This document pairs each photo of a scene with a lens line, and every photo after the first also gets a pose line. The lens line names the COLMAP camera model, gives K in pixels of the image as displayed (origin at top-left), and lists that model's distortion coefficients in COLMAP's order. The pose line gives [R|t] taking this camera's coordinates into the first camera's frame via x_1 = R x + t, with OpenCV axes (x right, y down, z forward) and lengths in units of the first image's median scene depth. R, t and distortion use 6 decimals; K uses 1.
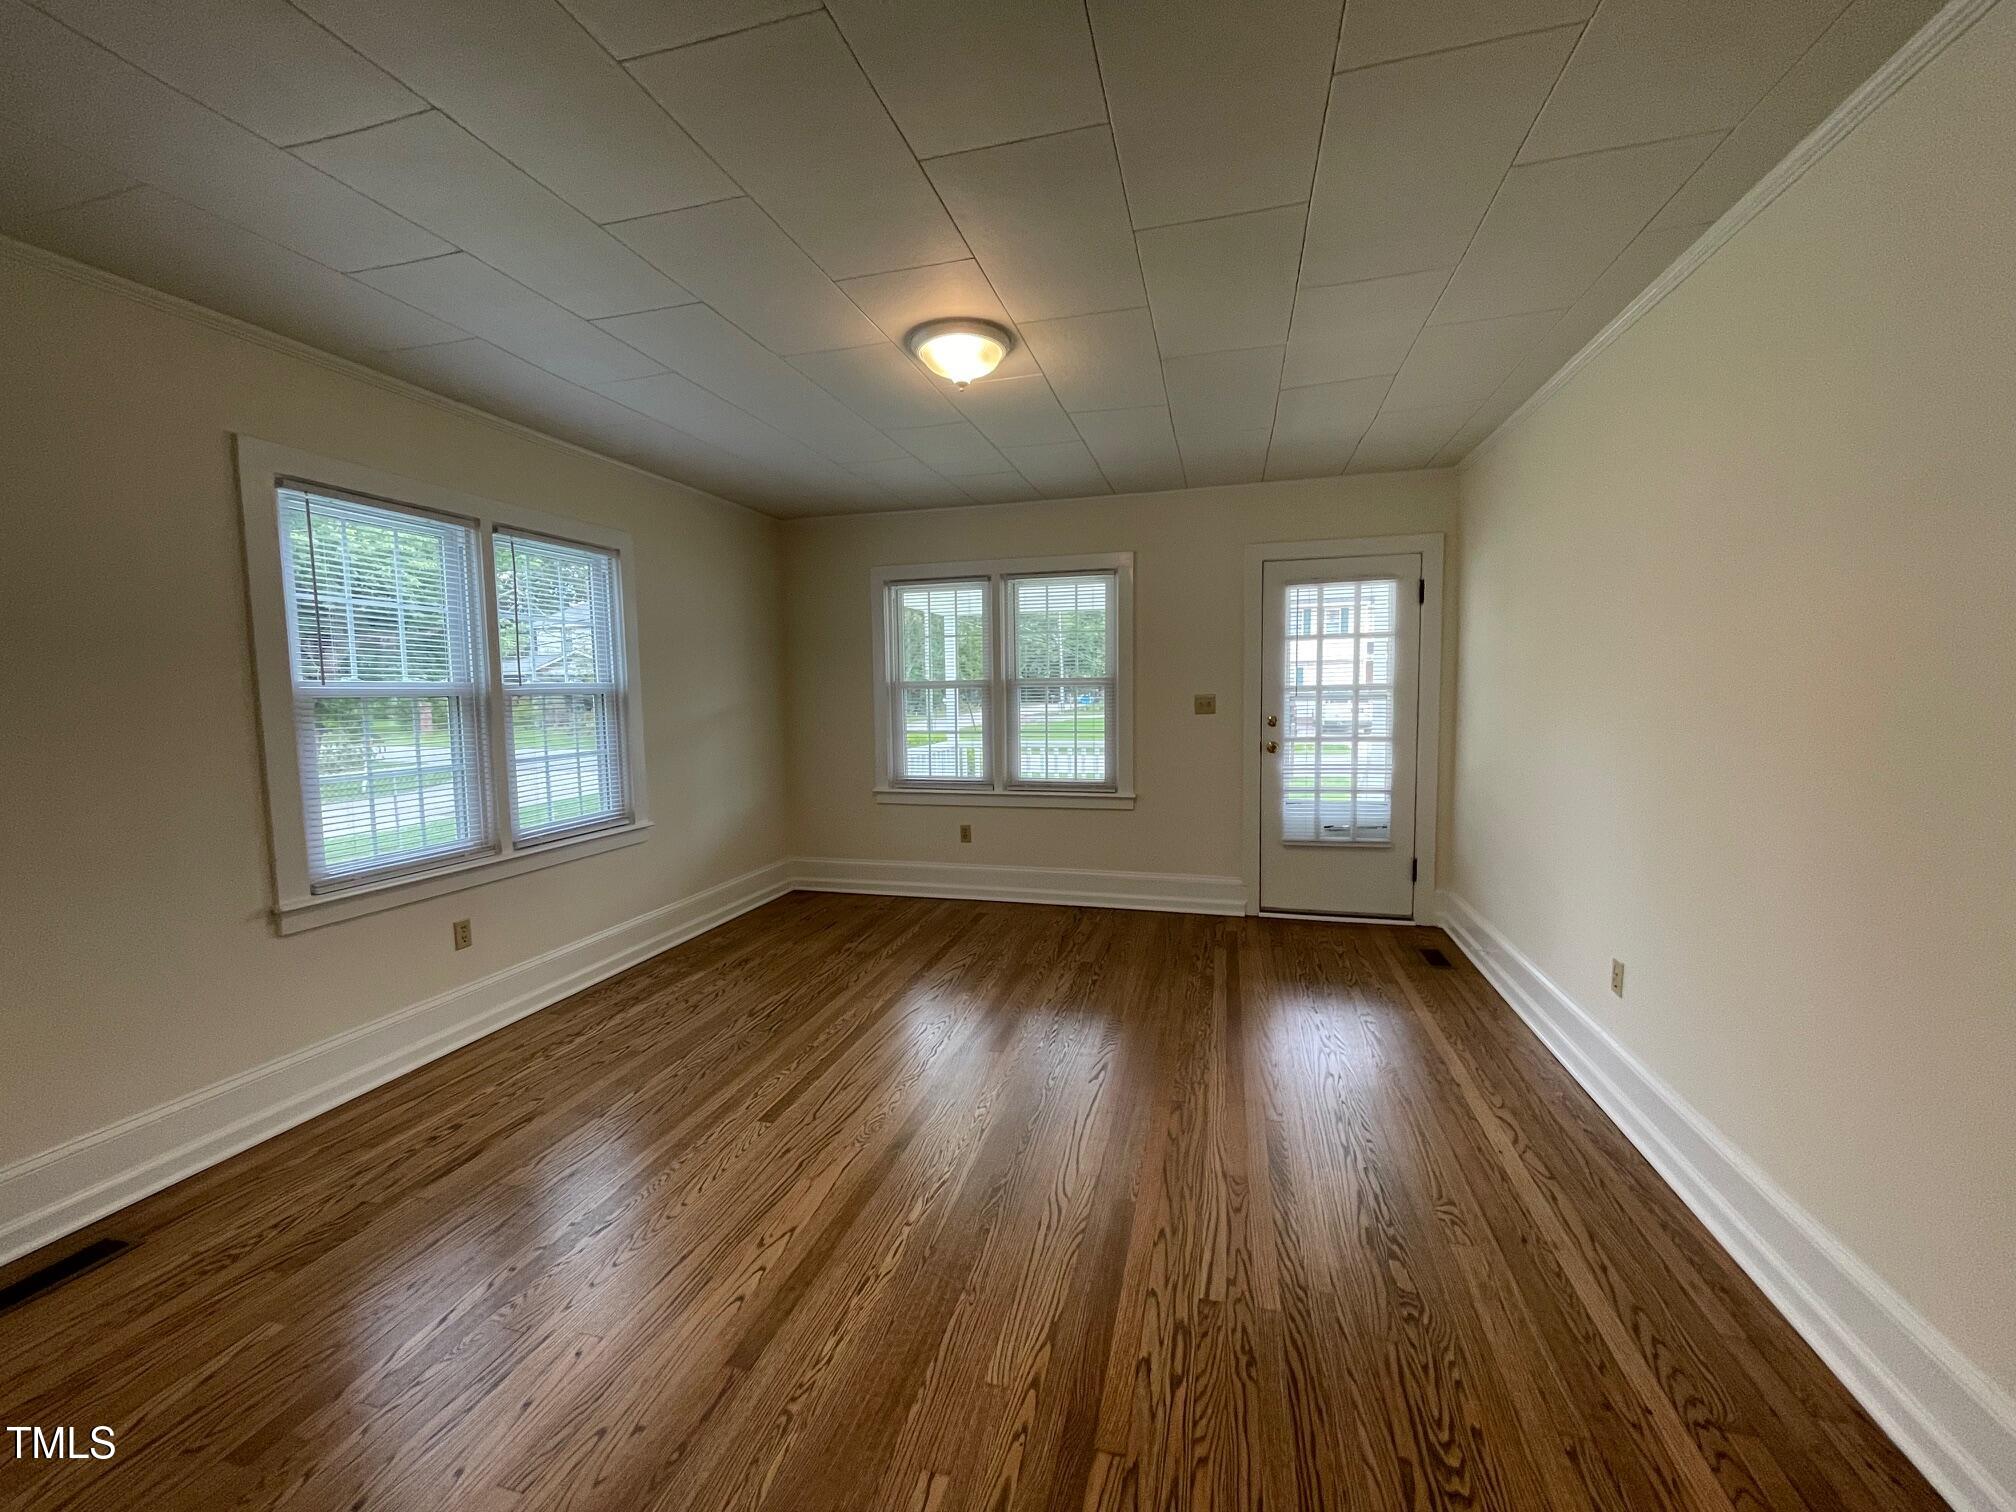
lens RADIAL K [[808.6, 0, 1000.9], [0, 808.6, 755.3], [0, 0, 1]] dist [-0.001266, -0.000106]
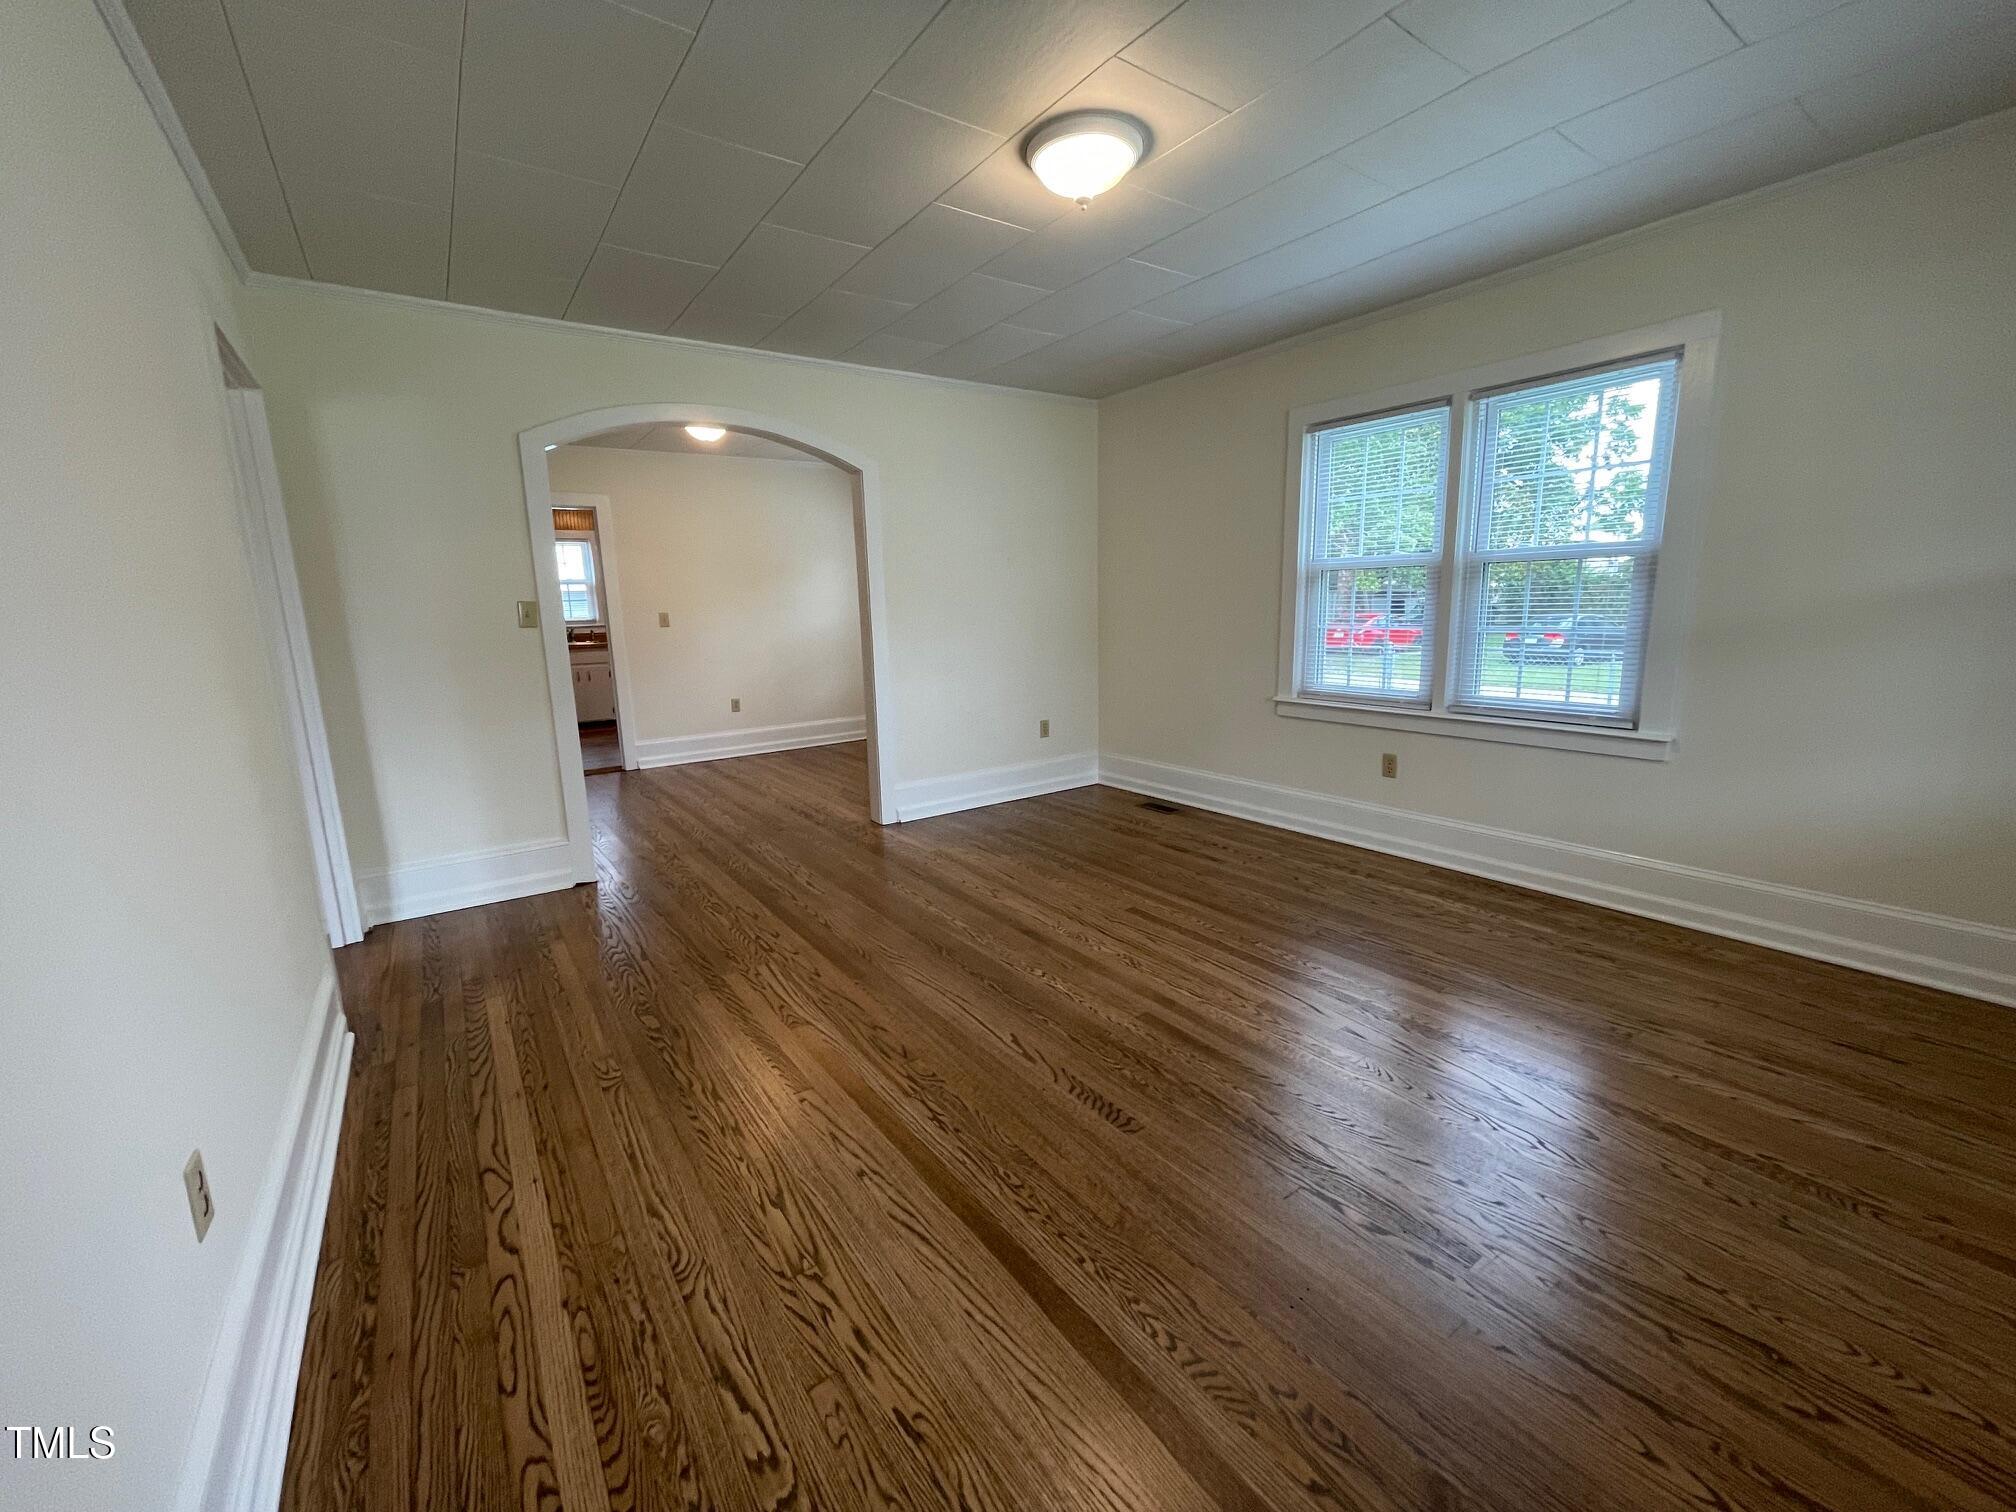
lens RADIAL K [[808.6, 0, 1000.9], [0, 808.6, 755.3], [0, 0, 1]] dist [-0.001266, -0.000106]
pose [[-0.630171, 0.178035, -0.755770, 0.652495], [-0.028067, 0.967499, 0.251314, -0.087558], [0.775949, 0.179583, -0.604693, 1.338236]]
